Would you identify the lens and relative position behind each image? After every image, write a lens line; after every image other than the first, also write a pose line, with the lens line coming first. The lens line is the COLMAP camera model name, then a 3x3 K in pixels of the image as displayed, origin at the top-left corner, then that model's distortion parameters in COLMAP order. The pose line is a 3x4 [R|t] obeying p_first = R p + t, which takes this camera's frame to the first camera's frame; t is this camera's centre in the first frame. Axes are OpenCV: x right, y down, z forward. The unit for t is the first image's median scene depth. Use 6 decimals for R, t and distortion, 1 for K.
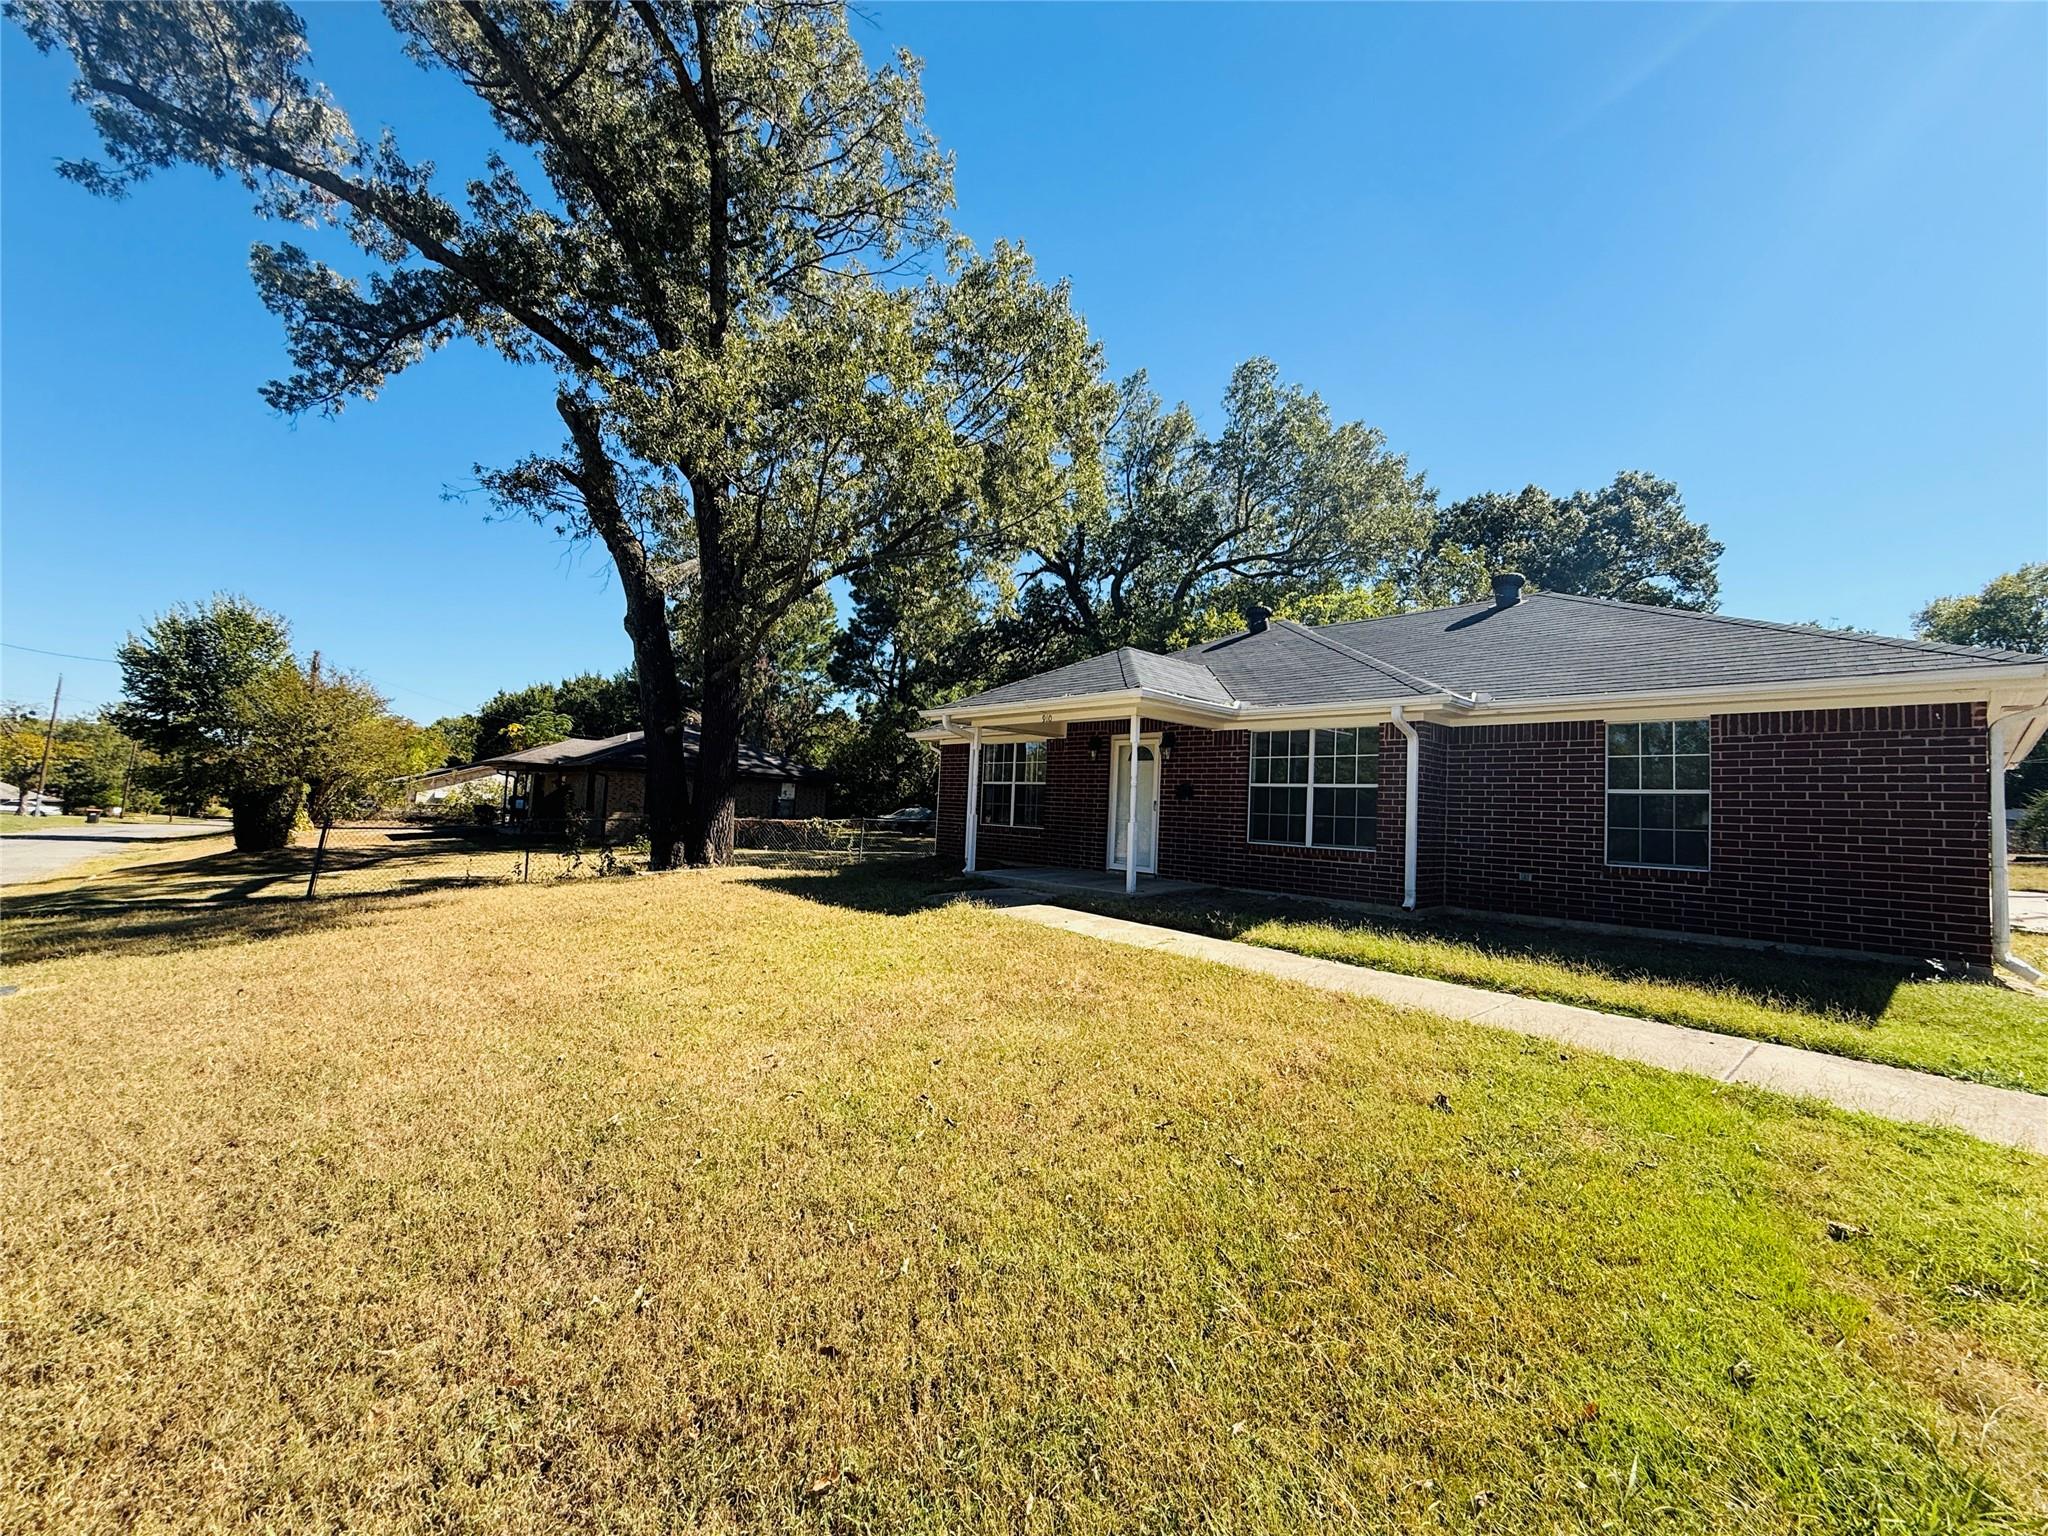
lens RADIAL K [[823.0, 0, 1024.0], [0, 823.0, 768.0], [0, 0, 1]] dist [-0.000250, -0.000003]
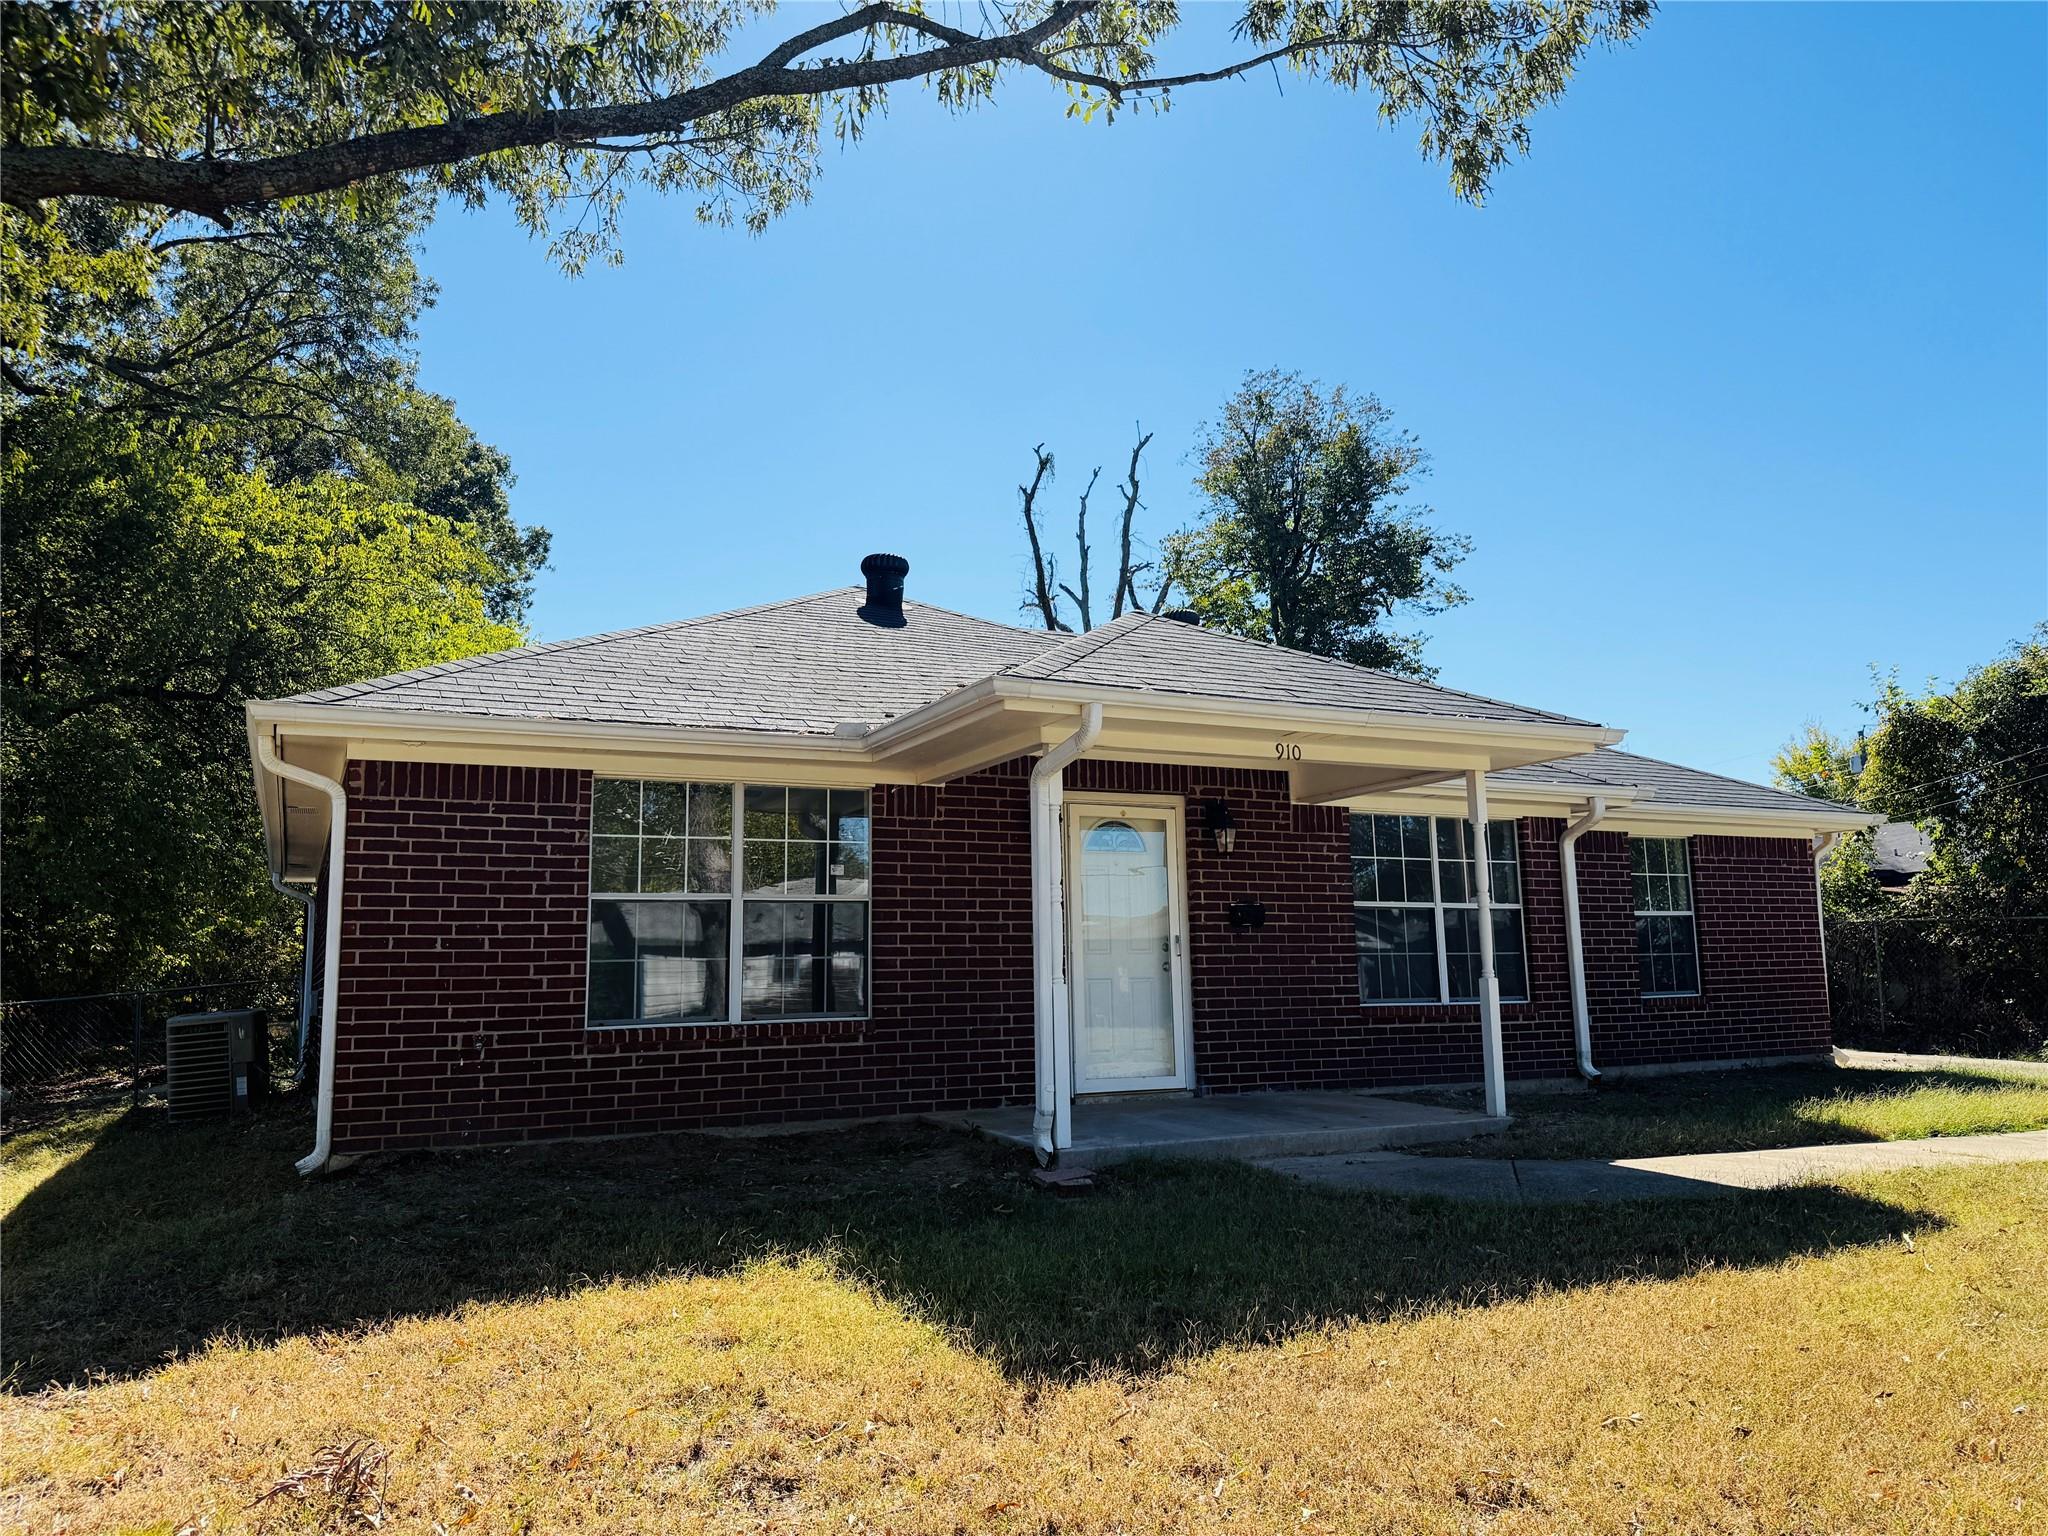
lens RADIAL K [[1403.0, 0, 977.3], [0, 1403.0, 762.1], [0, 0, 1]] dist [0.008587, -0.001901]
pose [[0.288208, 0.093746, 0.952968, -0.647715], [-0.025326, 0.995594, -0.090280, 0.014934], [-0.957233, 0.001884, 0.289313, 0.847226]]
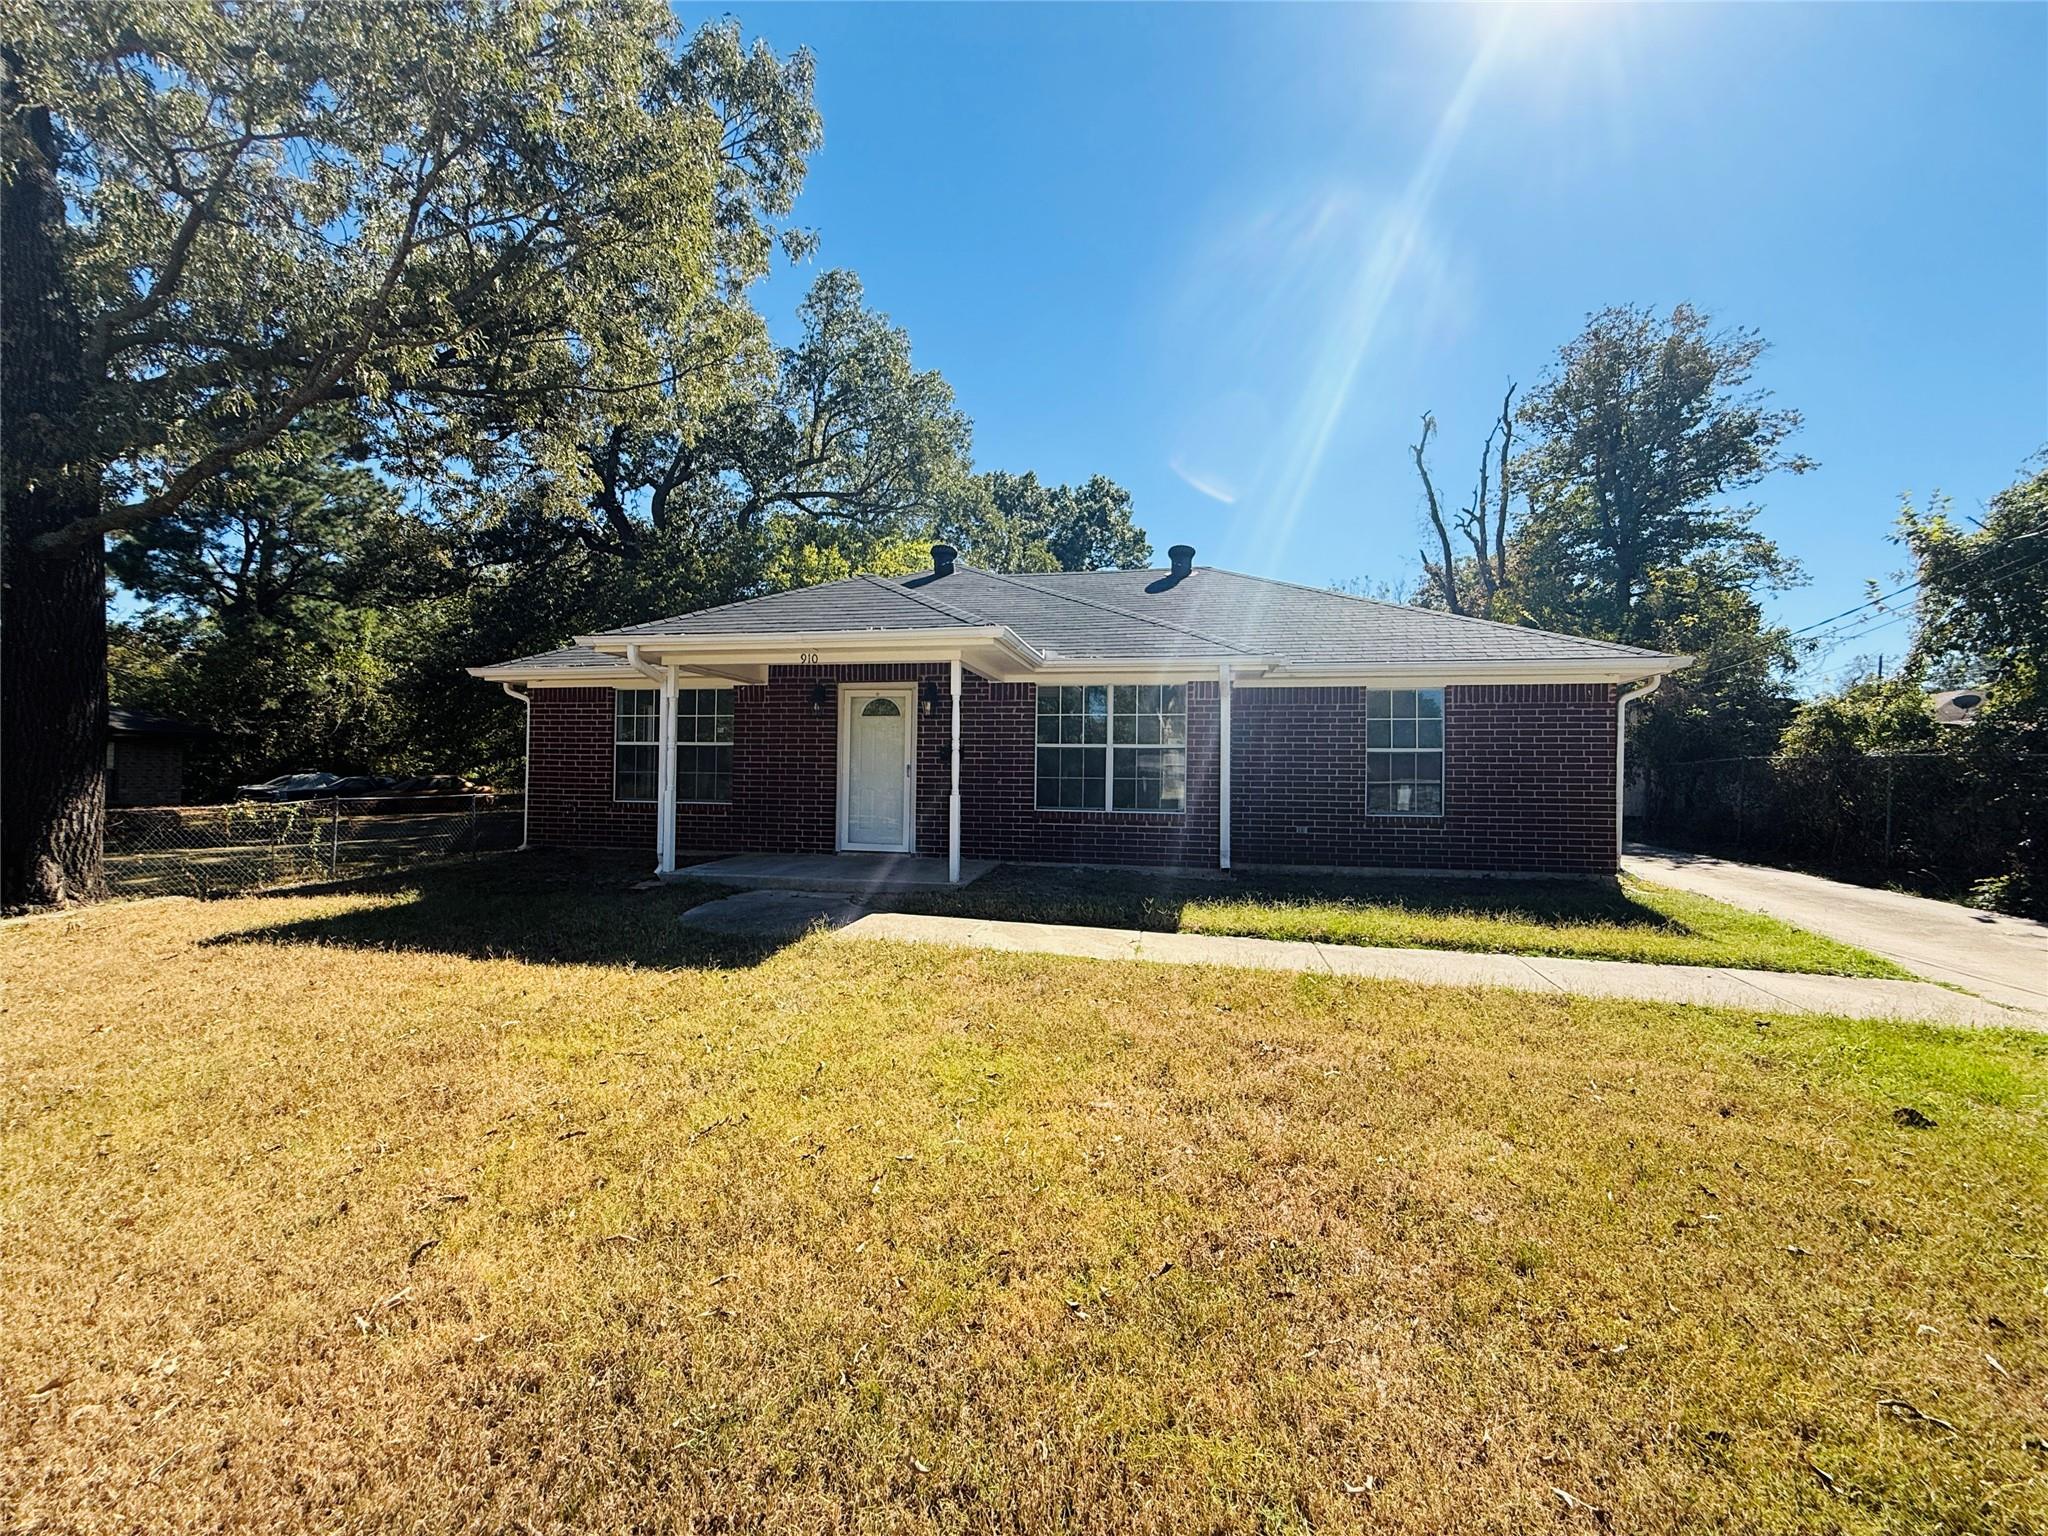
lens RADIAL K [[823.0, 0, 1024.0], [0, 823.0, 768.0], [0, 0, 1]] dist [-0.000250, -0.000003]
pose [[0.803209, -0.026050, 0.595128, -0.232794], [-0.009112, 0.998389, 0.056000, -0.004116], [-0.595628, -0.050403, 0.801677, 0.258190]]
